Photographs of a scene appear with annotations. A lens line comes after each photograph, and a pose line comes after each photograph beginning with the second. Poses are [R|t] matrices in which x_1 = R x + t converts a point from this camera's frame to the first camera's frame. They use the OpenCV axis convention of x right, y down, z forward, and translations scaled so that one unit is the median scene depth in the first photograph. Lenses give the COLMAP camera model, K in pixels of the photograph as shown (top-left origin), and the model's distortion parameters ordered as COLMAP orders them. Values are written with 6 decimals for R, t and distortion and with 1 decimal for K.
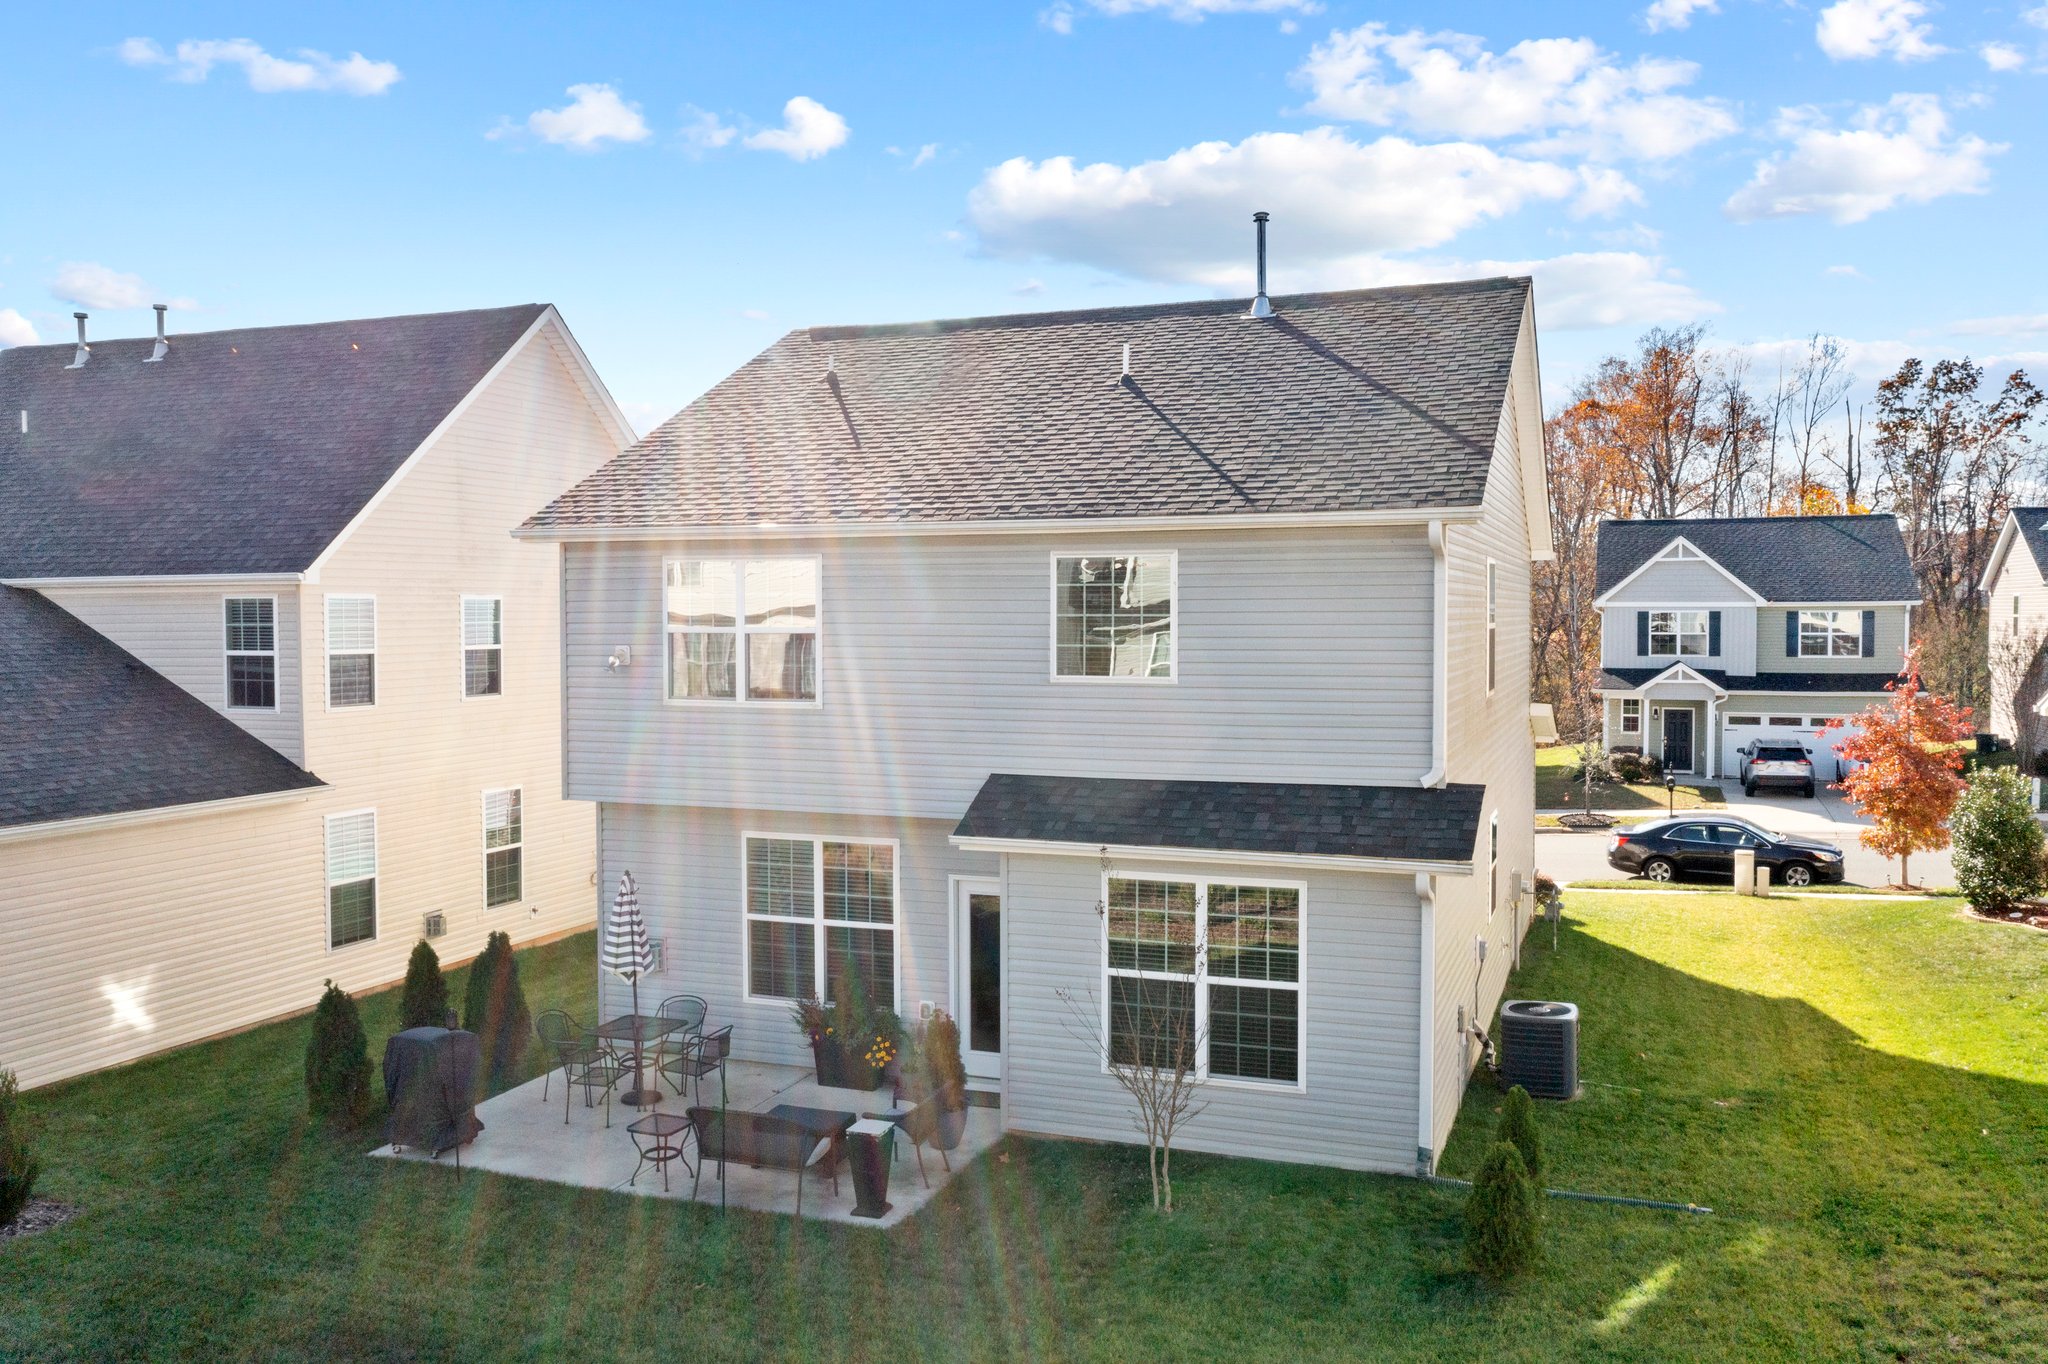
lens RADIAL K [[1646.6, 0, 1007.7], [0, 1646.6, 672.8], [0, 0, 1]] dist [-0.006675, 0.005563]
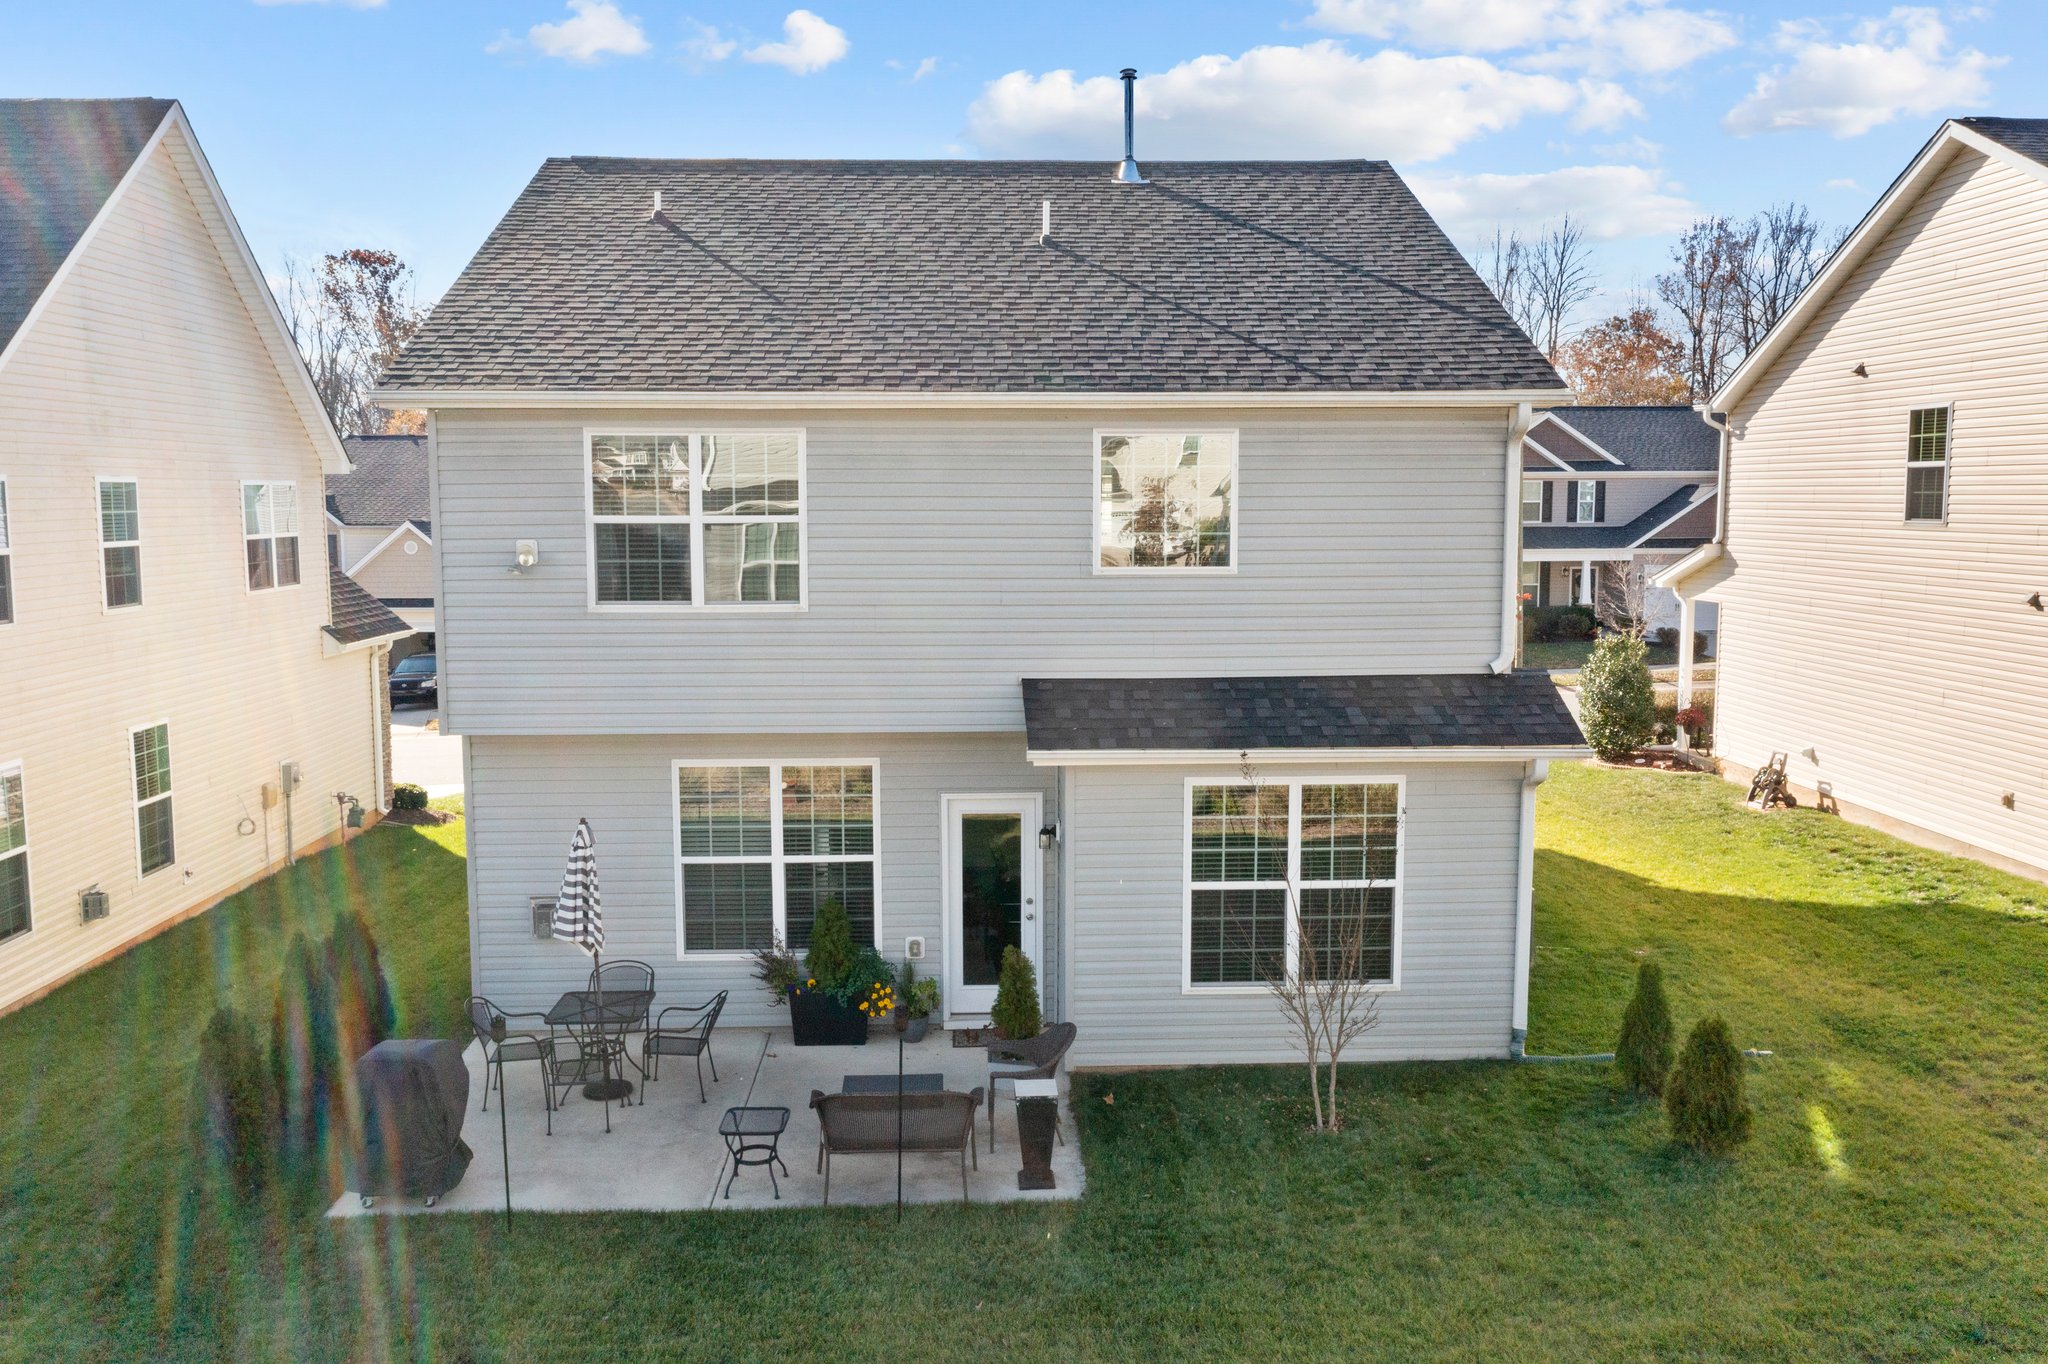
lens RADIAL K [[1646.6, 0, 1020.3], [0, 1646.6, 674.0], [0, 0, 1]] dist [-0.006675, 0.005563]
pose [[0.916873, -0.043445, 0.396809, -0.391071], [0.015791, 0.997229, 0.072698, -0.006627], [-0.398867, -0.060389, 0.915018, 0.196750]]
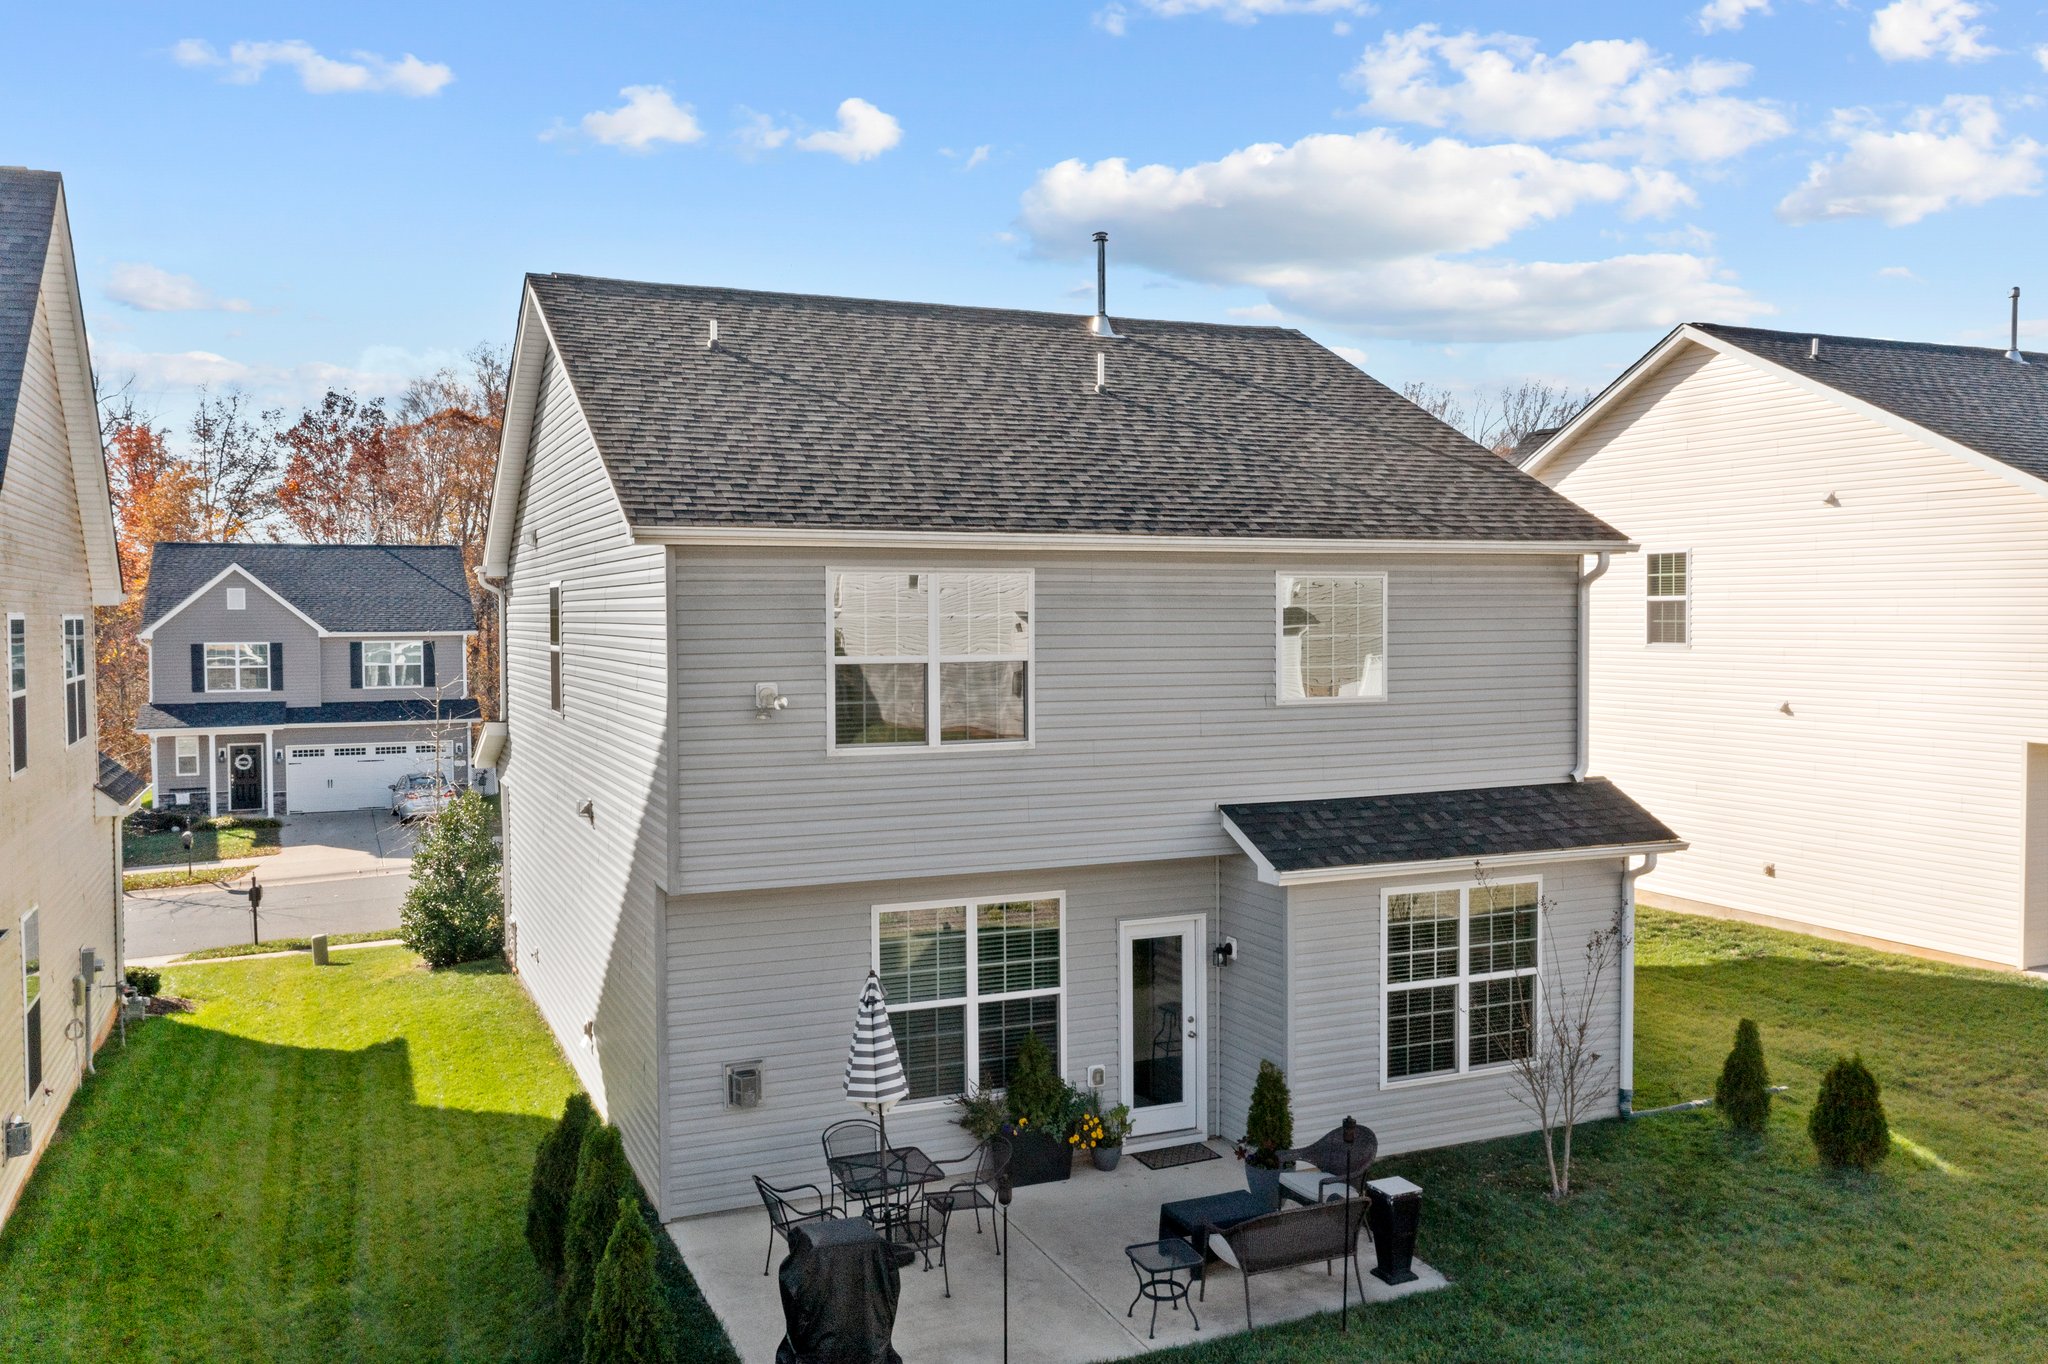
lens RADIAL K [[1646.6, 0, 1024.5], [0, 1646.6, 684.5], [0, 0, 1]] dist [-0.006675, 0.005563]
pose [[0.708970, -0.032282, 0.704499, -0.804019], [0.031492, 0.999404, 0.014103, -0.026432], [-0.704535, 0.012188, 0.709565, 0.438121]]
